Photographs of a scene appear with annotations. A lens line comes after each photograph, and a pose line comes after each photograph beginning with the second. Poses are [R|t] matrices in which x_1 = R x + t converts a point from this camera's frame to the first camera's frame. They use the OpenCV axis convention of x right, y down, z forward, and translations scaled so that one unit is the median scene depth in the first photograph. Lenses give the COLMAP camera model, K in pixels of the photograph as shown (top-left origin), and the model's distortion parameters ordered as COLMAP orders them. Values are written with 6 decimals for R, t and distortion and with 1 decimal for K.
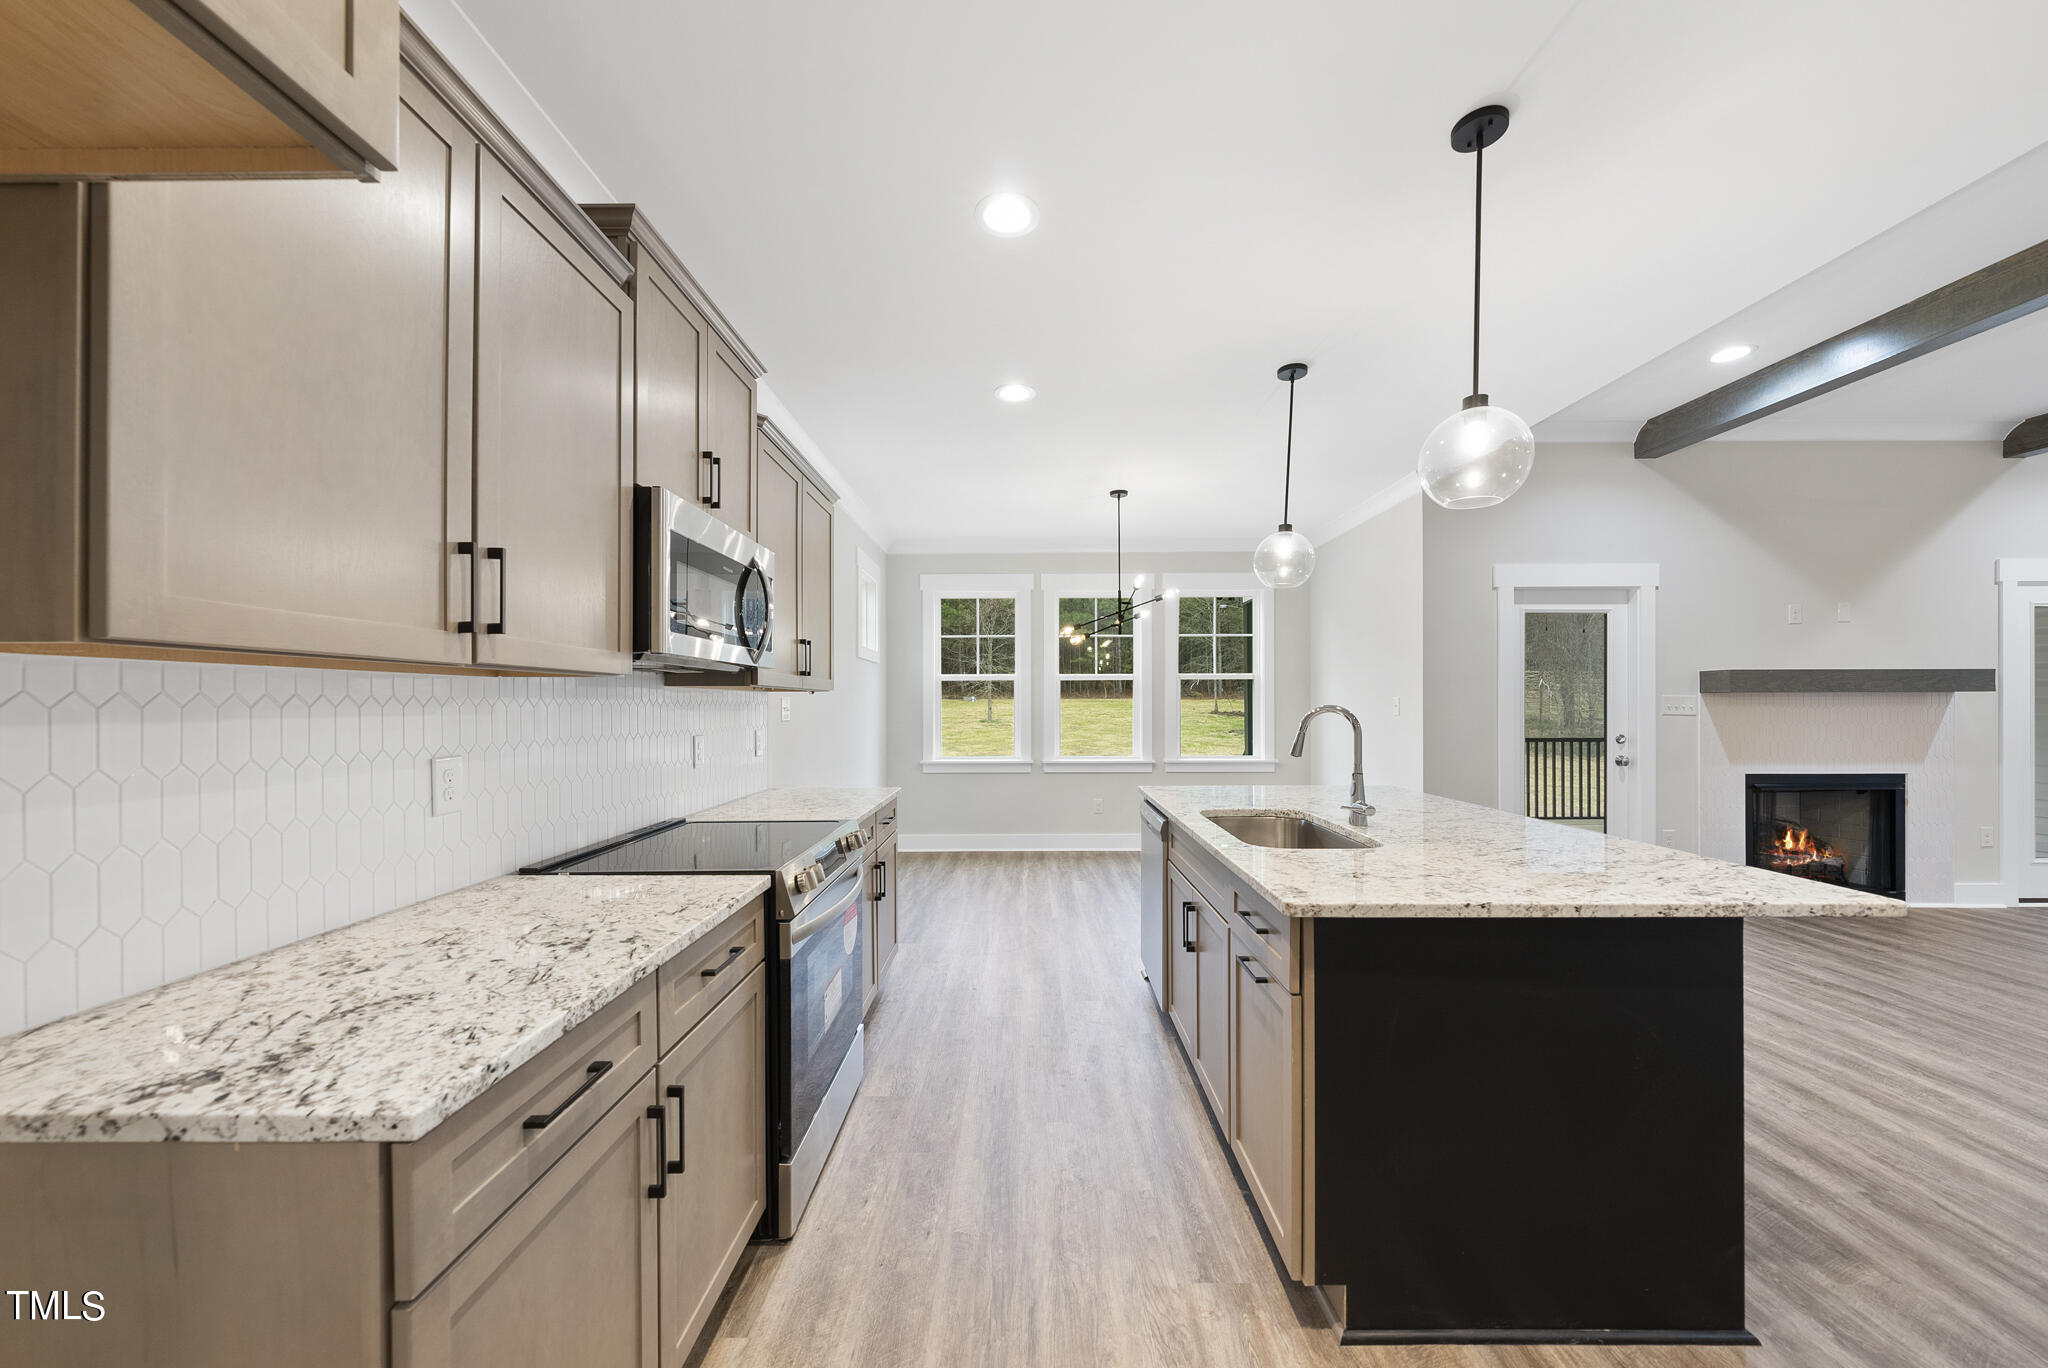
lens RADIAL K [[707.6, 0, 1021.2], [0, 707.6, 708.6], [0, 0, 1]] dist [-0.004518, 0.000260]
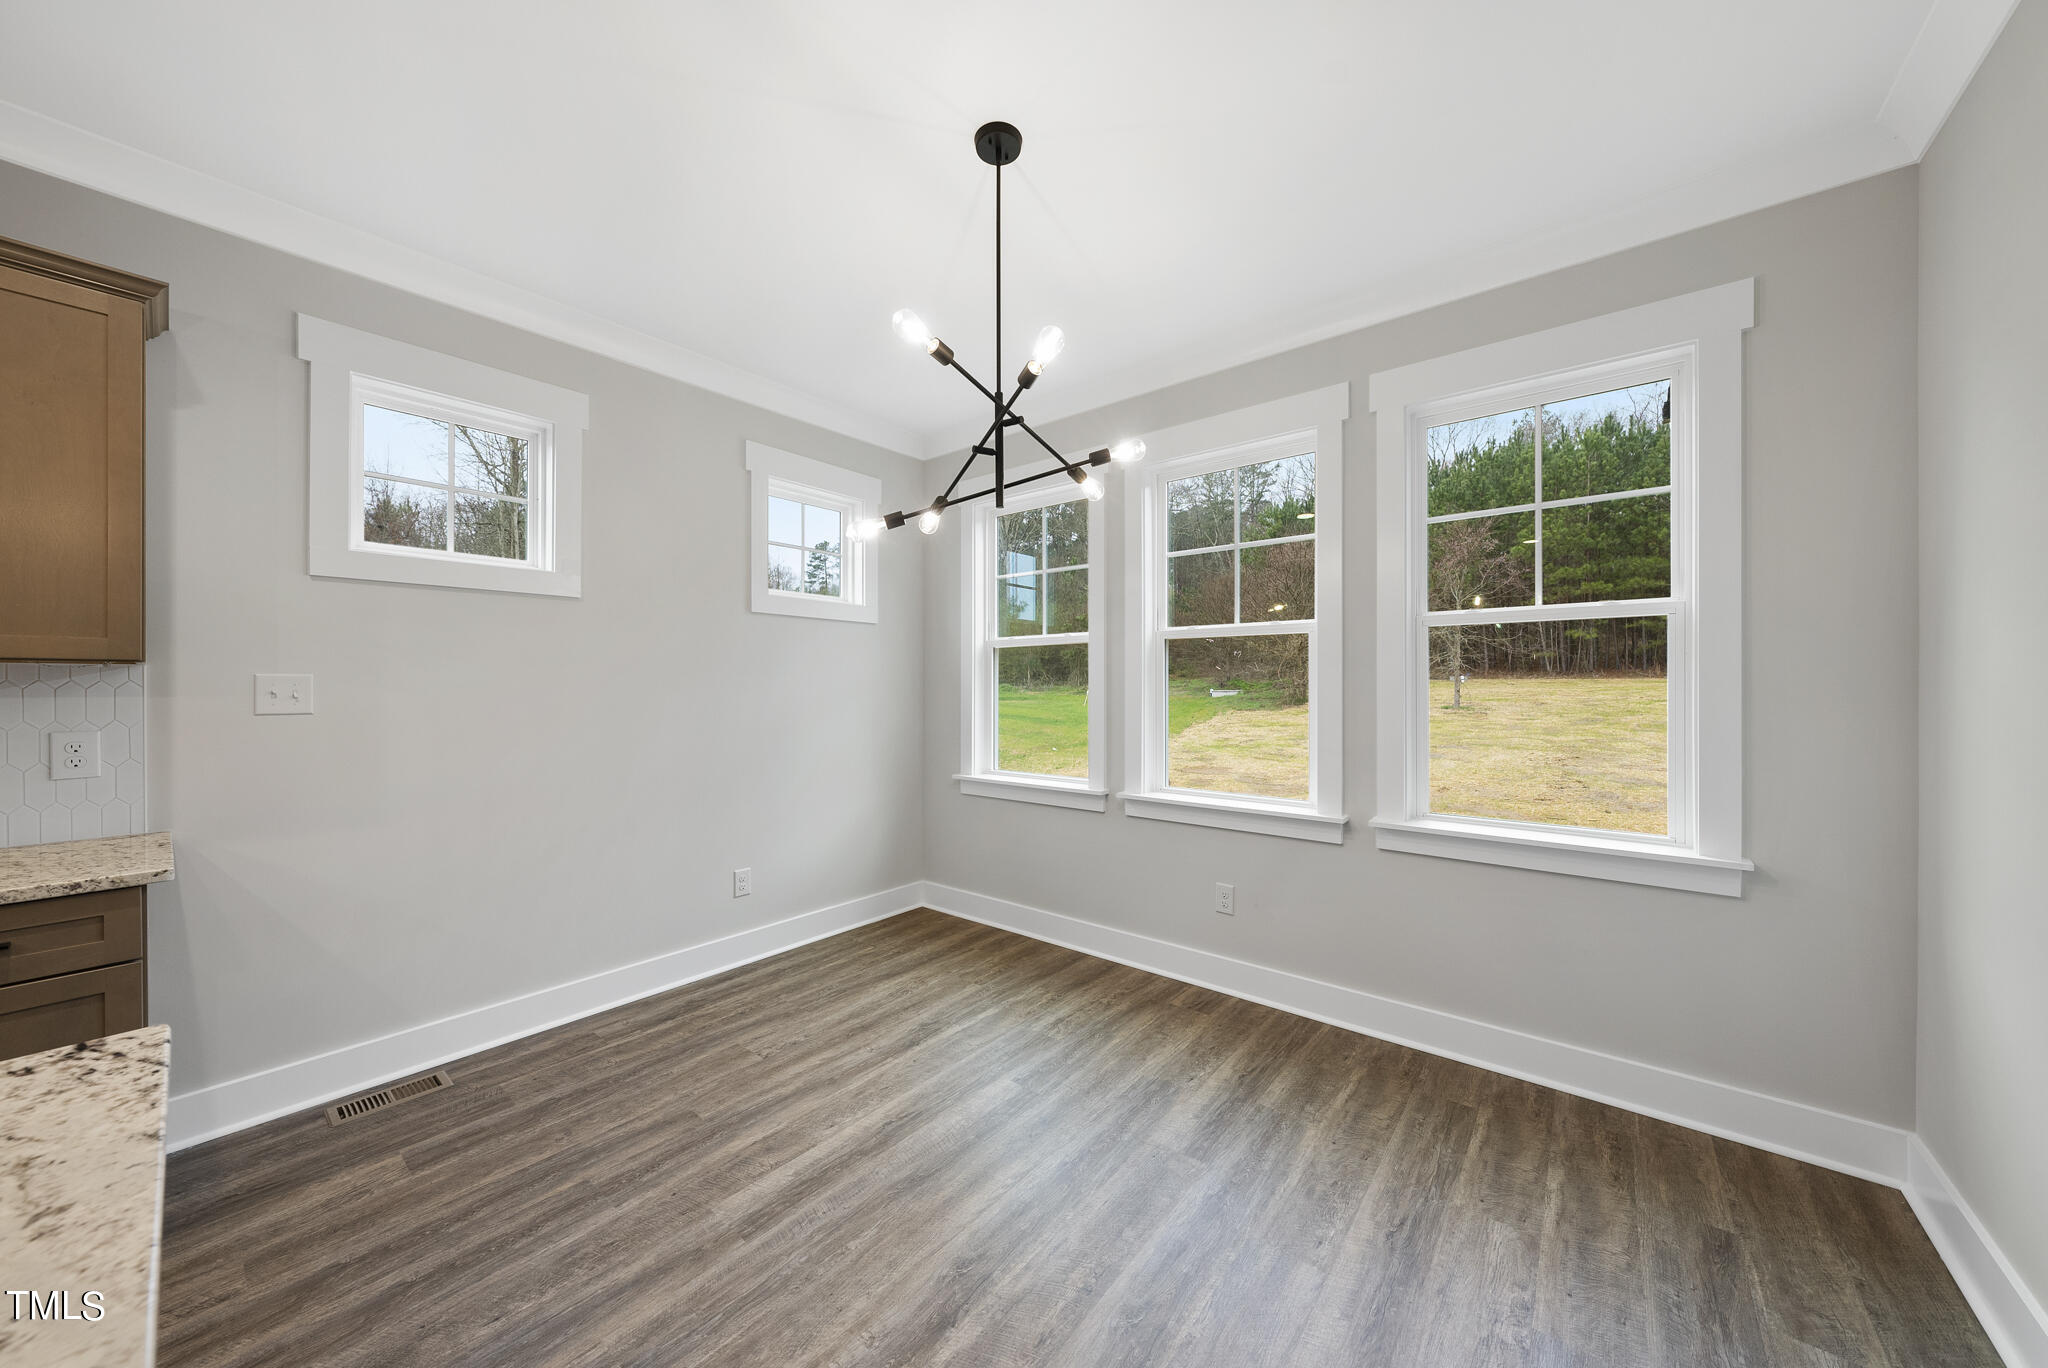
lens RADIAL K [[707.6, 0, 1034.6], [0, 707.6, 683.3], [0, 0, 1]] dist [-0.004518, 0.000260]
pose [[0.783672, 0.001094, -0.621174, 0.426871], [-0.006187, 0.999963, -0.006043, -0.005993], [0.621144, 0.008579, 0.783650, 0.765303]]
